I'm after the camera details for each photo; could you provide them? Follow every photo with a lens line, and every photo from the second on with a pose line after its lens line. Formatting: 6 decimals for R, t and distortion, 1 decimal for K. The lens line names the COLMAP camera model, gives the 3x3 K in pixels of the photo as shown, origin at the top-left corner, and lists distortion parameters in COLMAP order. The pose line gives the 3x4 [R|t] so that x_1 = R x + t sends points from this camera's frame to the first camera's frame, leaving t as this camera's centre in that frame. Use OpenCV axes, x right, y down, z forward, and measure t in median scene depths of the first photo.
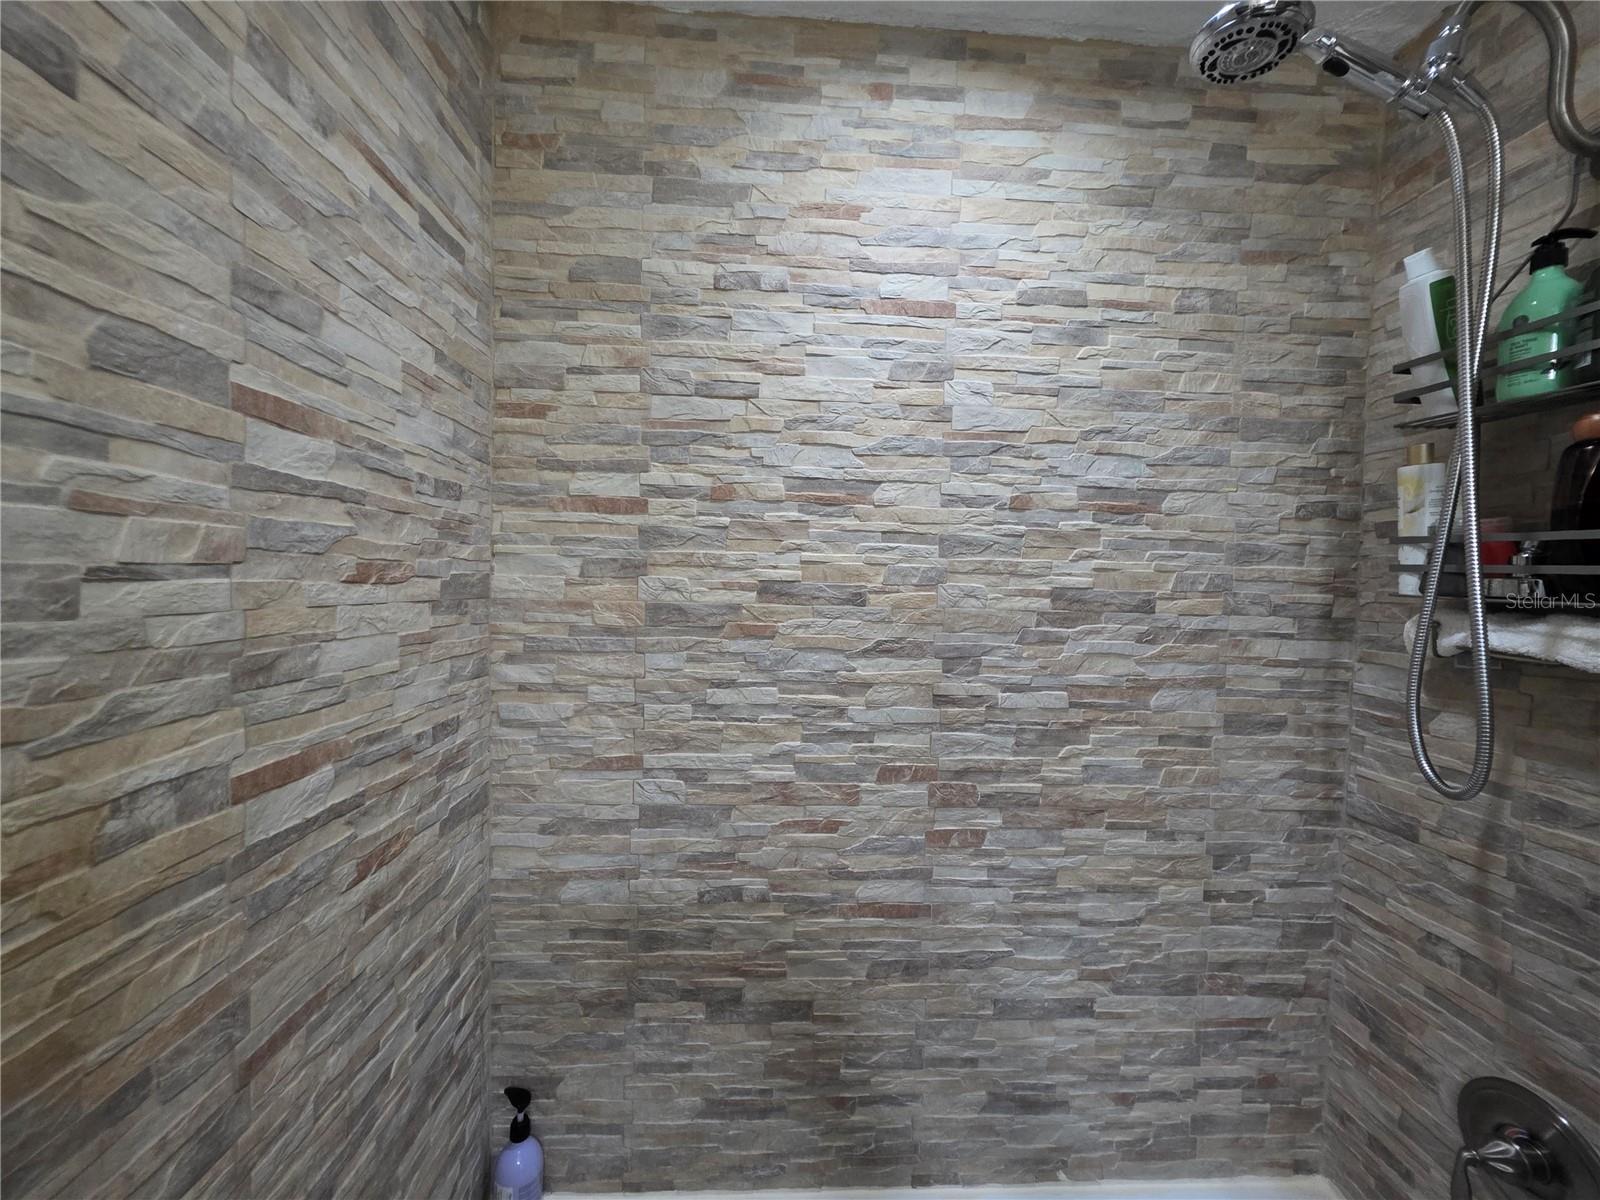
lens RADIAL K [[642.3, 0, 804.9], [0, 642.3, 601.8], [0, 0, 1]] dist [0.001992, -0.000352]
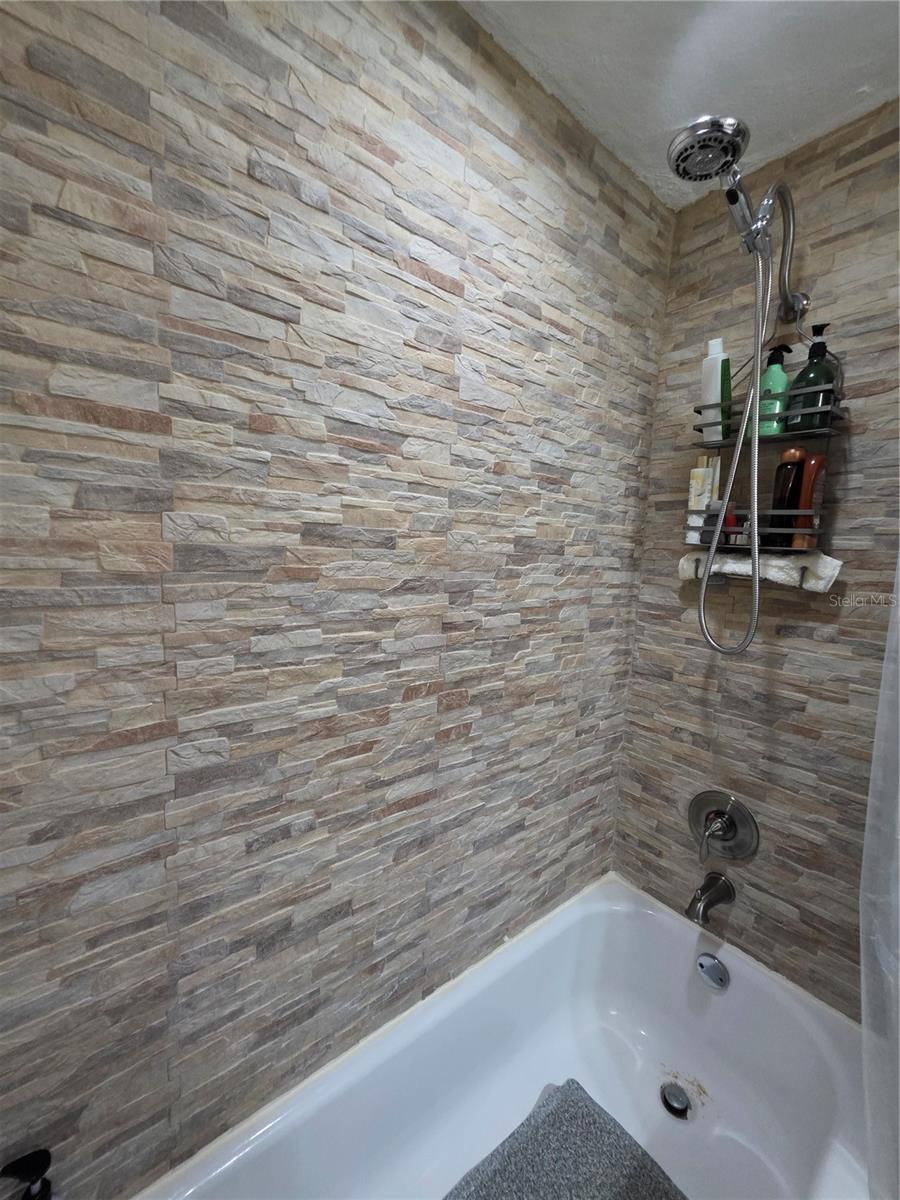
lens RADIAL K [[481.7, 0, 449.7], [0, 481.7, 603.4], [0, 0, 1]] dist [0.001992, -0.000352]
pose [[0.813032, -0.060207, 0.579098, -0.319961], [-0.002419, 0.994281, 0.106768, 0.010758], [-0.582214, -0.088207, 0.808237, 0.264710]]
